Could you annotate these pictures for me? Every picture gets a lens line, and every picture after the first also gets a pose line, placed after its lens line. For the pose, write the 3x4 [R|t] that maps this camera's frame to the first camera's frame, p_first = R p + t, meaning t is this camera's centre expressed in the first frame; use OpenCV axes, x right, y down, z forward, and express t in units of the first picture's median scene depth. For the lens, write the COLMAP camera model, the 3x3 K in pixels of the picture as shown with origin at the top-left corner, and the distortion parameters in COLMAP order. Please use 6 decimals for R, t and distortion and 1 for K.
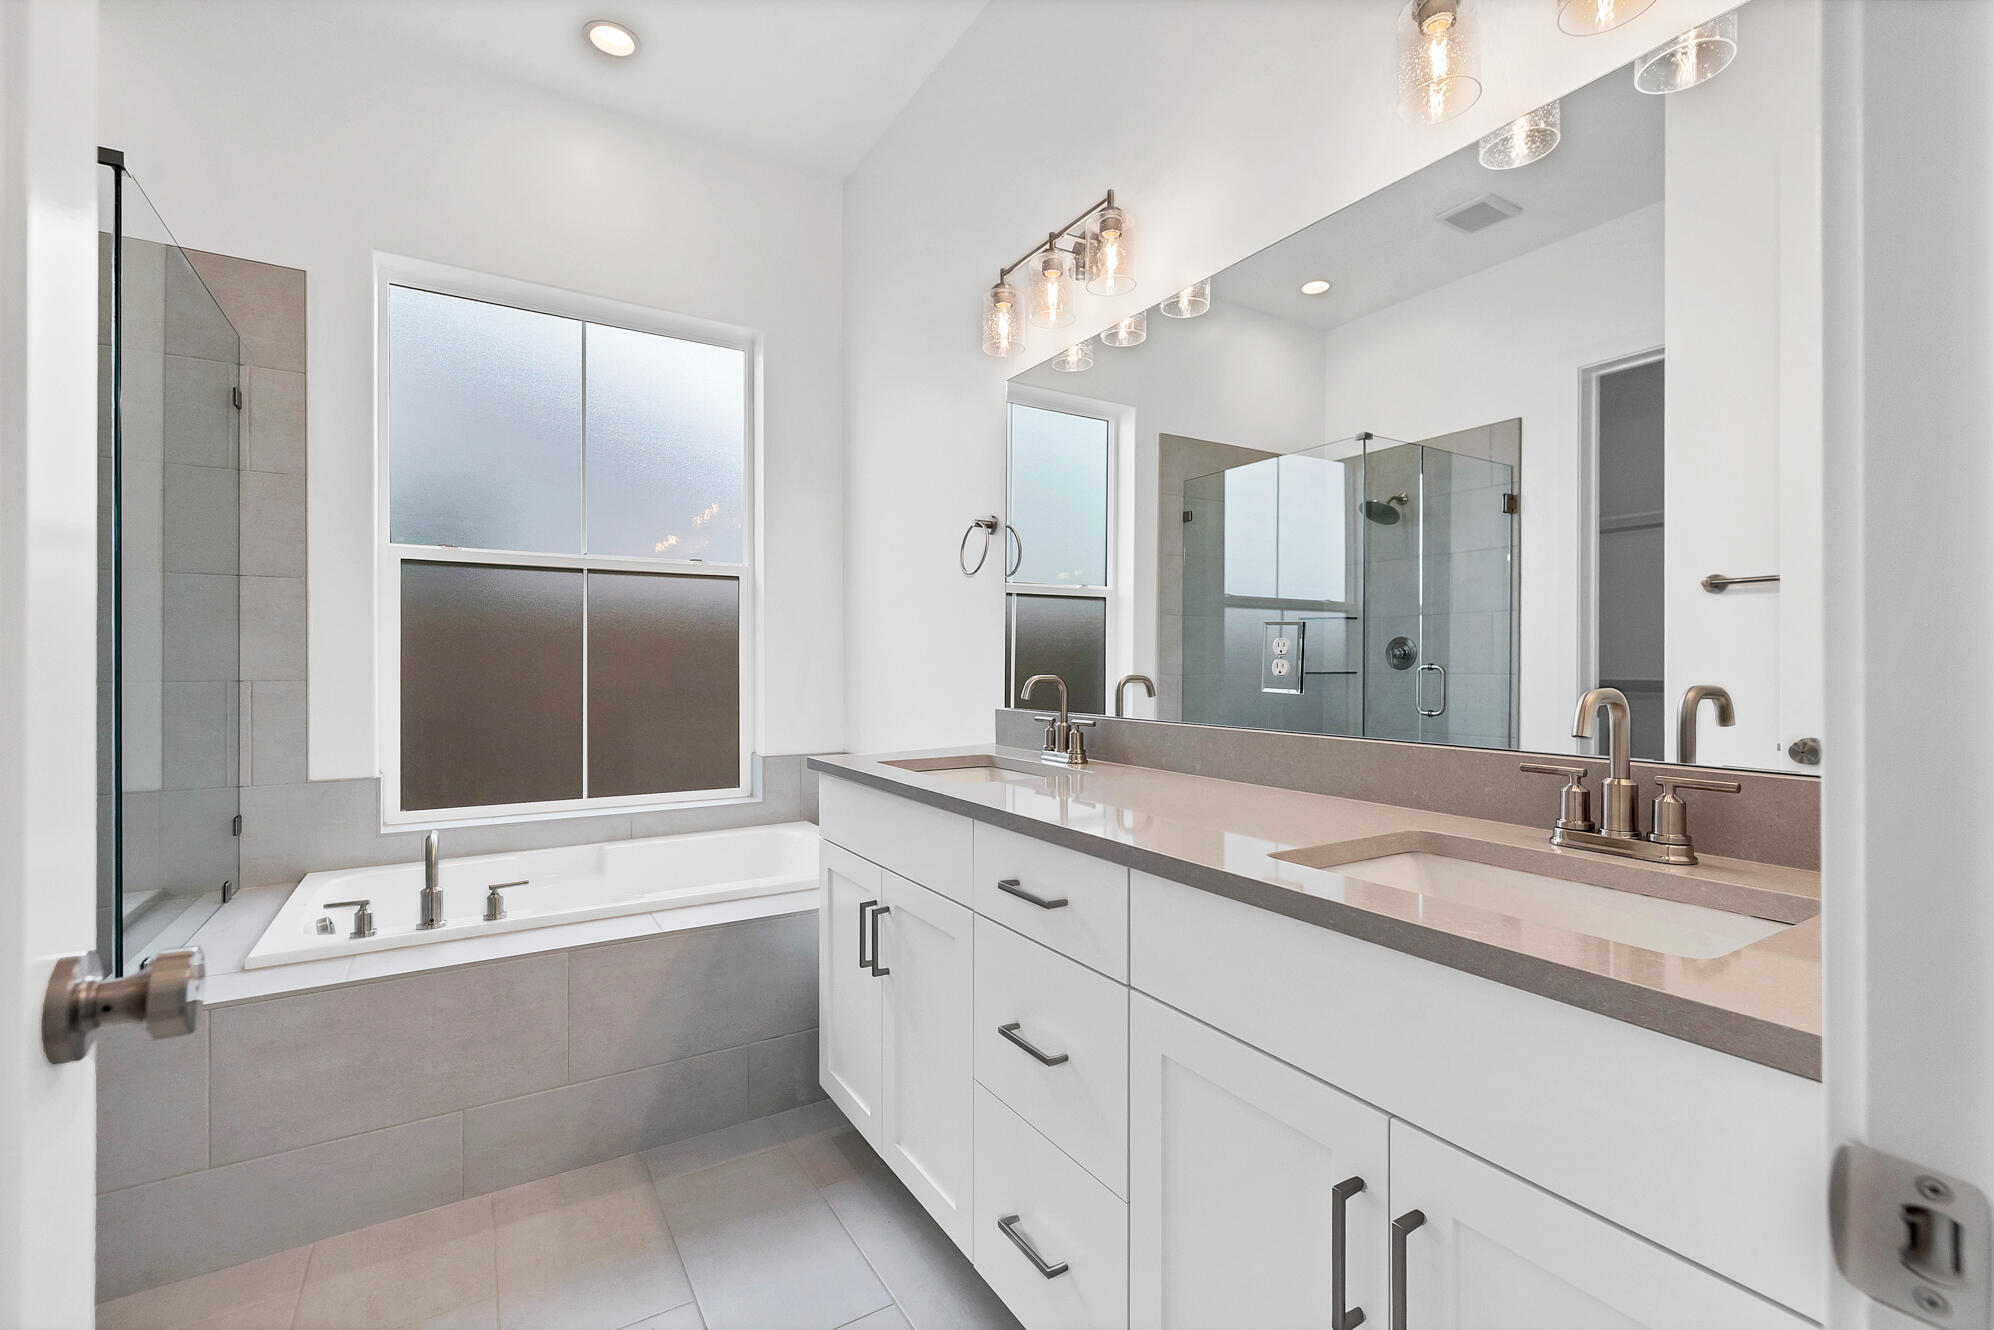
lens RADIAL K [[880.6, 0, 960.9], [0, 880.6, 661.3], [0, 0, 1]] dist [0.002792, 0.000929]
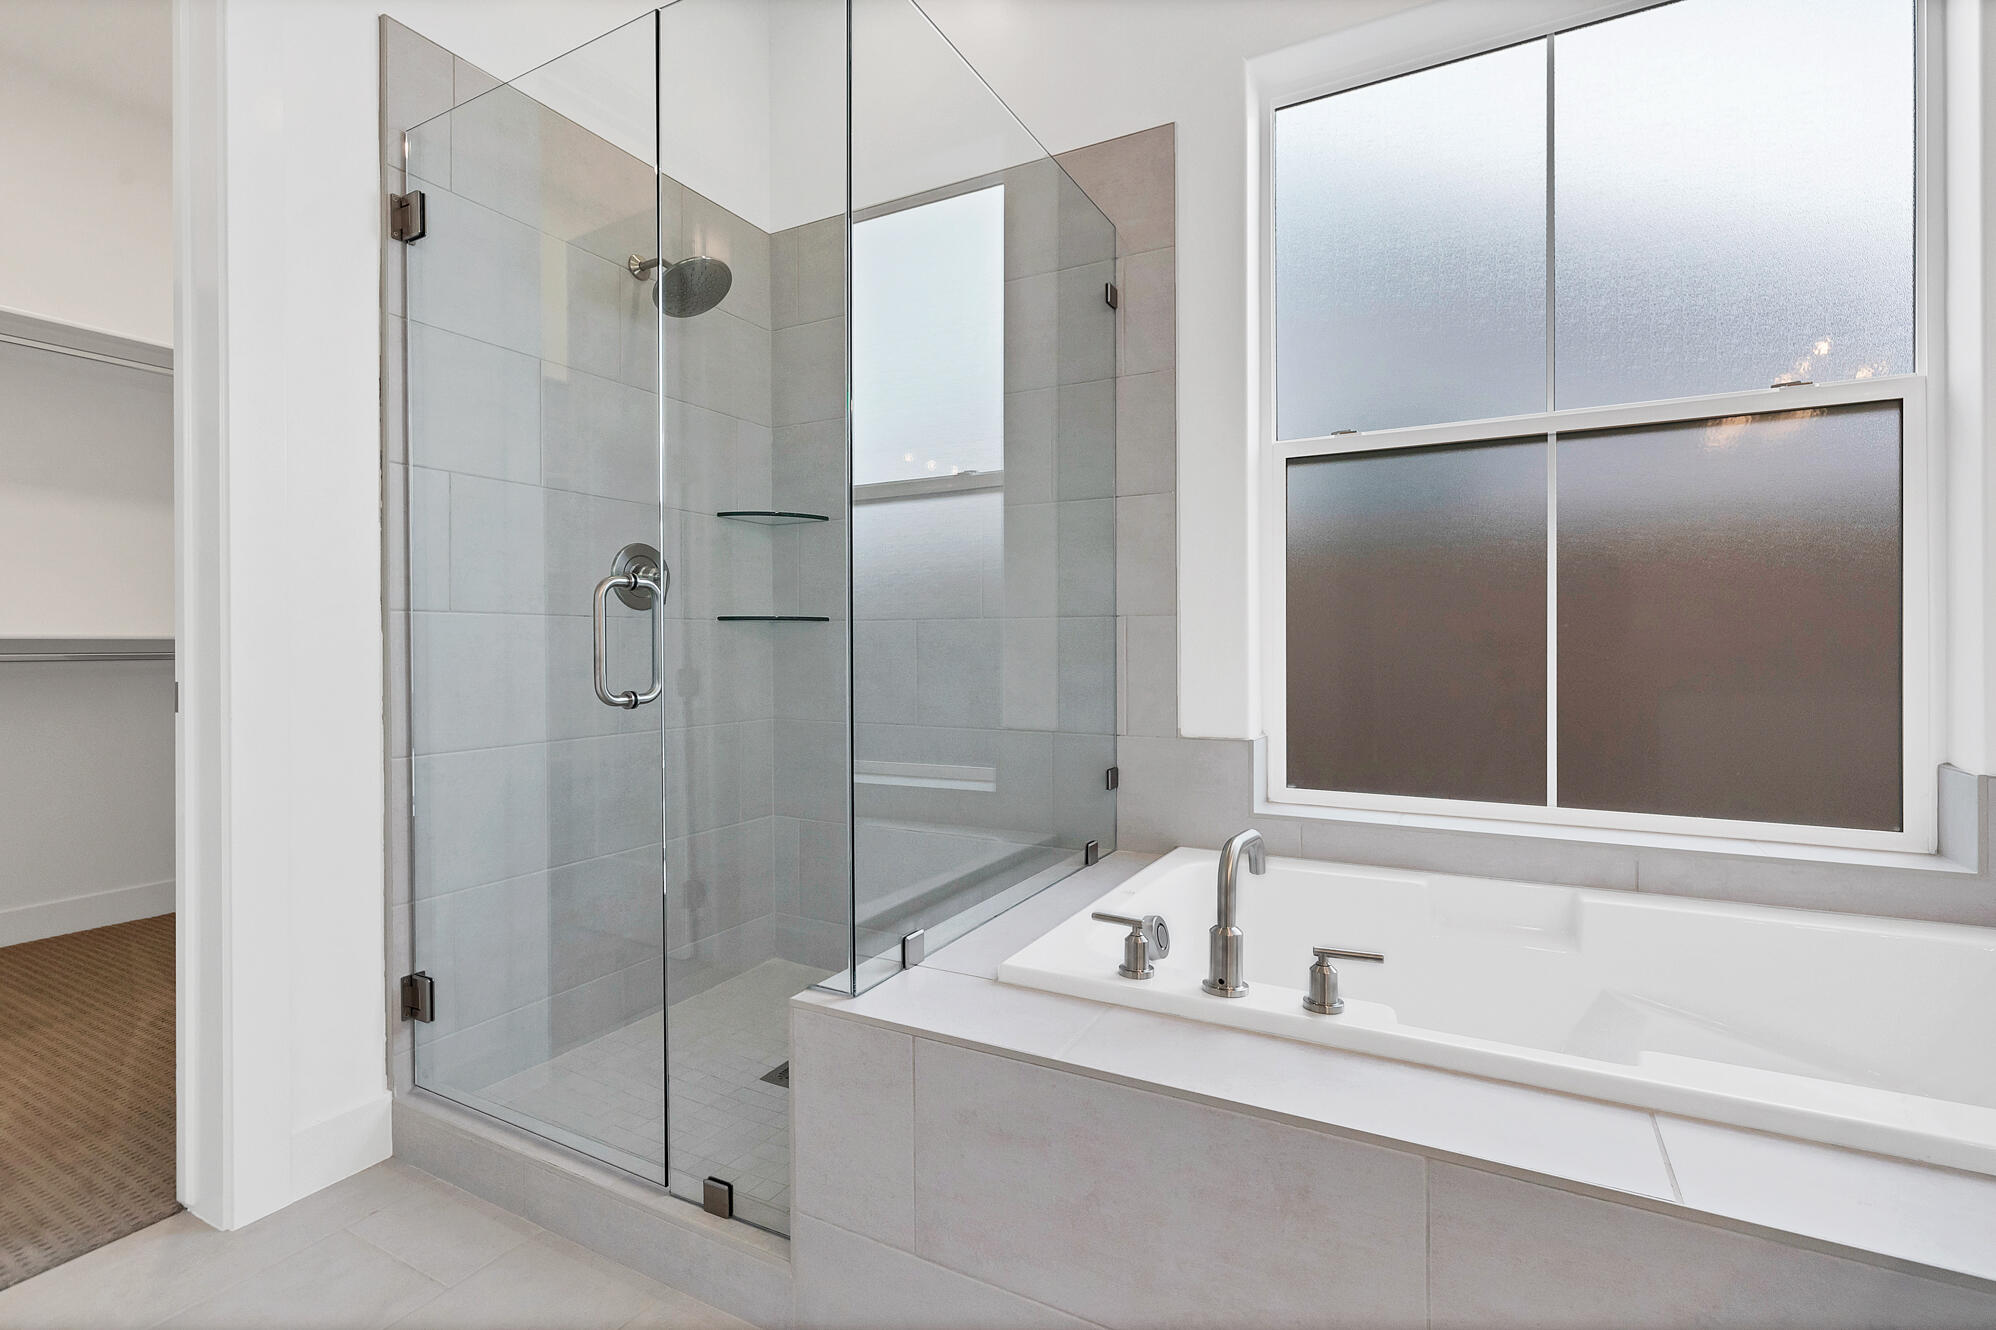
lens RADIAL K [[855.5, 0, 1001.6], [0, 855.5, 647.6], [0, 0, 1]] dist [0.002867, -0.000090]
pose [[0.516008, 0.002492, -0.856580, -0.139034], [0.009811, 0.999913, 0.008819, 0.044709], [0.856527, -0.012955, 0.515939, 0.451033]]
